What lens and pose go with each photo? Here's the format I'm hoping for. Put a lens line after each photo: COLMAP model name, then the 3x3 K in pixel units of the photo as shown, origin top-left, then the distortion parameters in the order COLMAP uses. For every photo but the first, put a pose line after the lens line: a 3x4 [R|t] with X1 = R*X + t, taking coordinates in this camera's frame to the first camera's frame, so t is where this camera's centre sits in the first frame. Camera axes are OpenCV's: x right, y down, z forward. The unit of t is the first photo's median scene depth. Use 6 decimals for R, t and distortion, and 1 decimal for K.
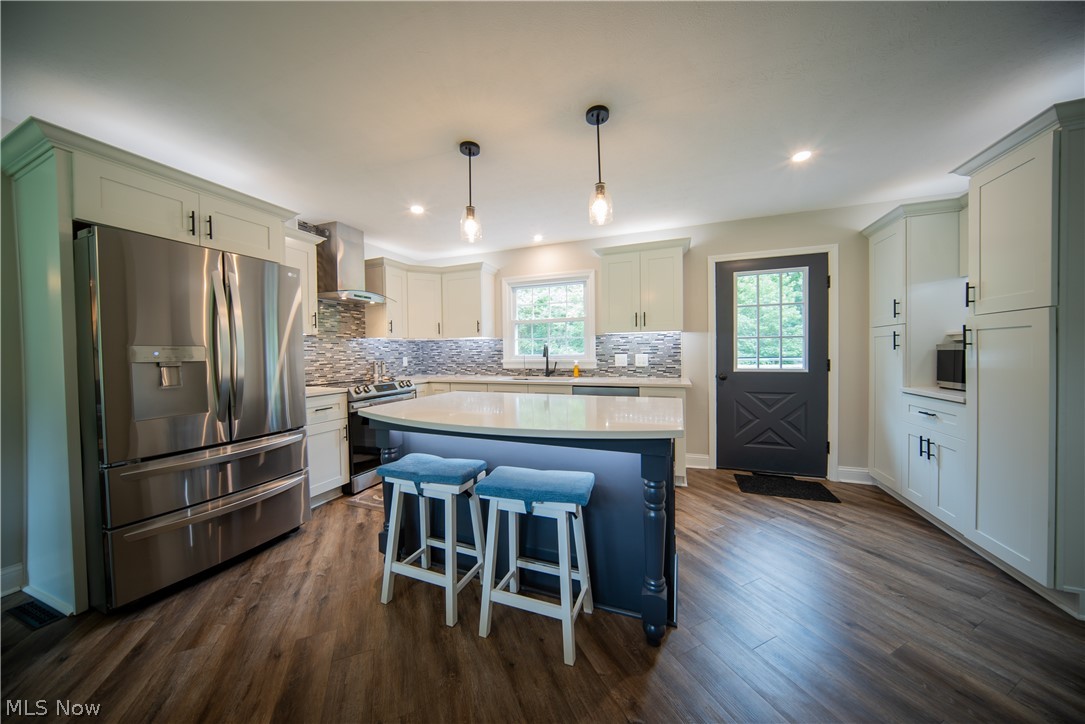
lens RADIAL K [[351.8, 0, 546.2], [0, 351.8, 360.5], [0, 0, 1]] dist [-0.015105, 0.000959]
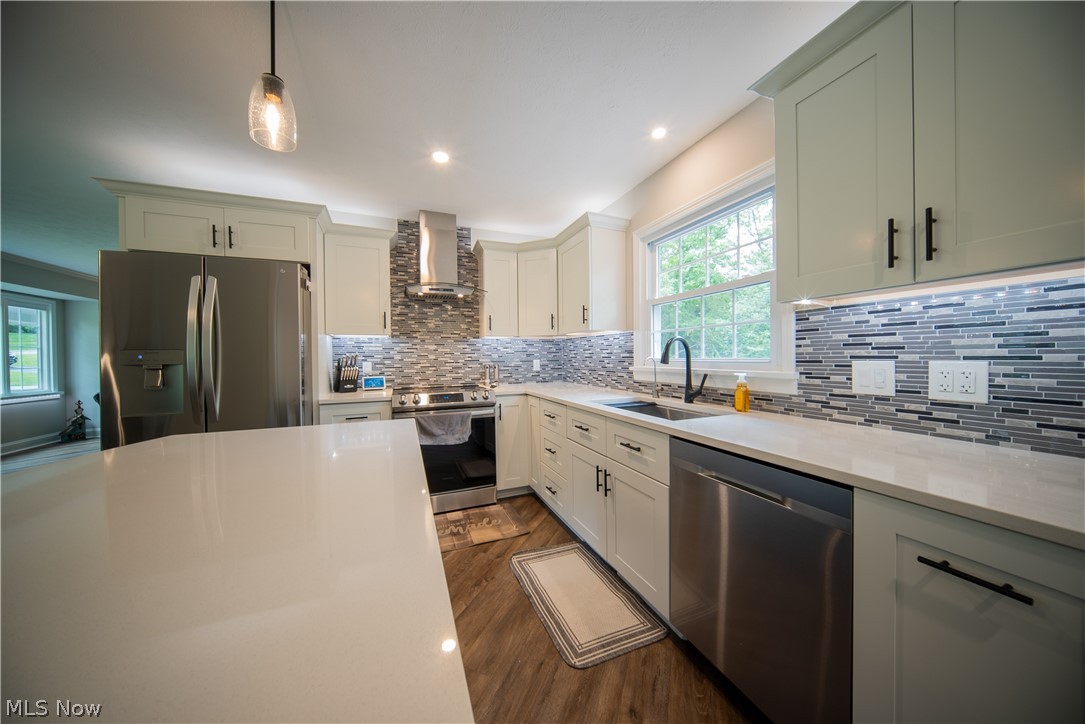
lens RADIAL K [[351.8, 0, 534.9], [0, 351.8, 361.9], [0, 0, 1]] dist [-0.015105, 0.000959]
pose [[0.673882, 0.016936, -0.738645, 0.235308], [-0.013898, 0.999851, 0.010246, -0.014710], [0.738708, 0.003362, 0.674017, 0.513973]]
